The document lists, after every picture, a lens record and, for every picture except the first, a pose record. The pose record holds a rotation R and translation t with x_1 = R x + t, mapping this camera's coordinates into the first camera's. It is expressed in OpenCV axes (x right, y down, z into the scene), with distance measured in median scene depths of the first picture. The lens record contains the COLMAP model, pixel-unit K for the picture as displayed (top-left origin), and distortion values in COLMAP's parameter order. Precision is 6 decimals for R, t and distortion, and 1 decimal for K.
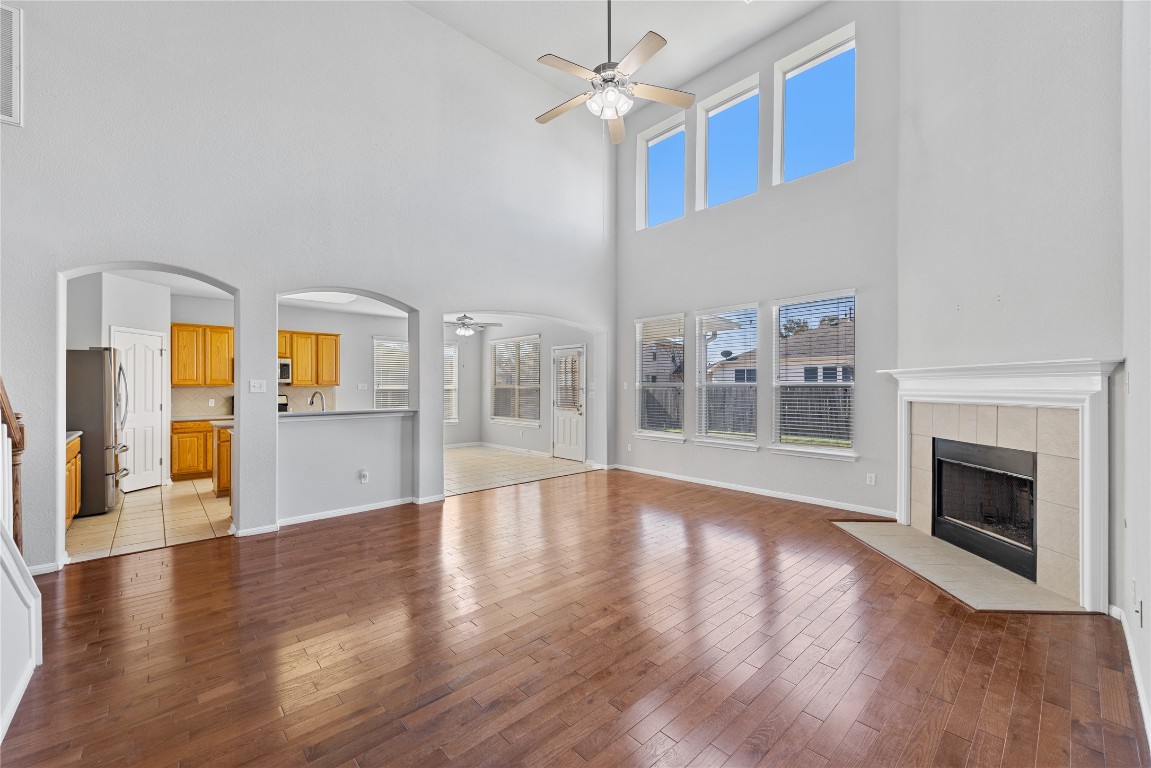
lens RADIAL K [[457.3, 0, 568.0], [0, 457.3, 386.1], [0, 0, 1]] dist [0.004197, 0.000626]
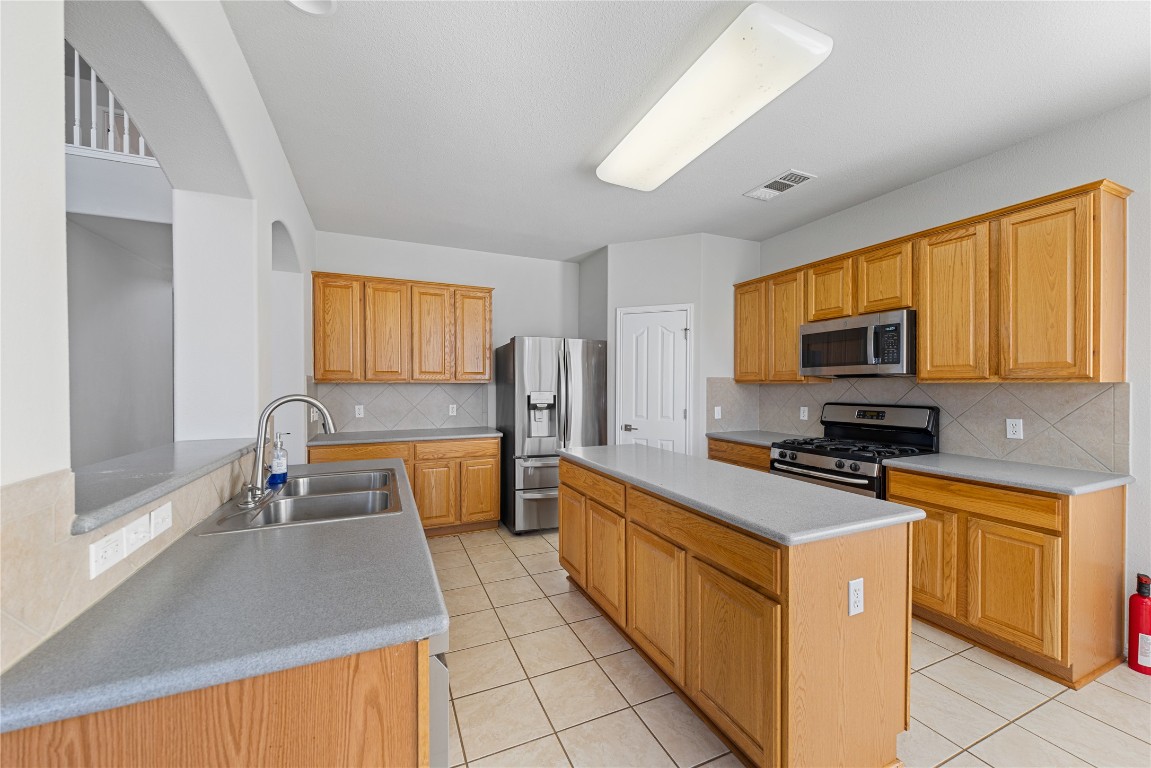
lens RADIAL K [[436.1, 0, 575.0], [0, 436.1, 385.2], [0, 0, 1]] dist [0.003472, -0.000327]
pose [[-0.322435, 0.003521, -0.946585, -0.201200], [-0.002777, 0.999985, 0.004666, 0.000827], [0.946587, 0.004133, -0.322421, 0.964151]]
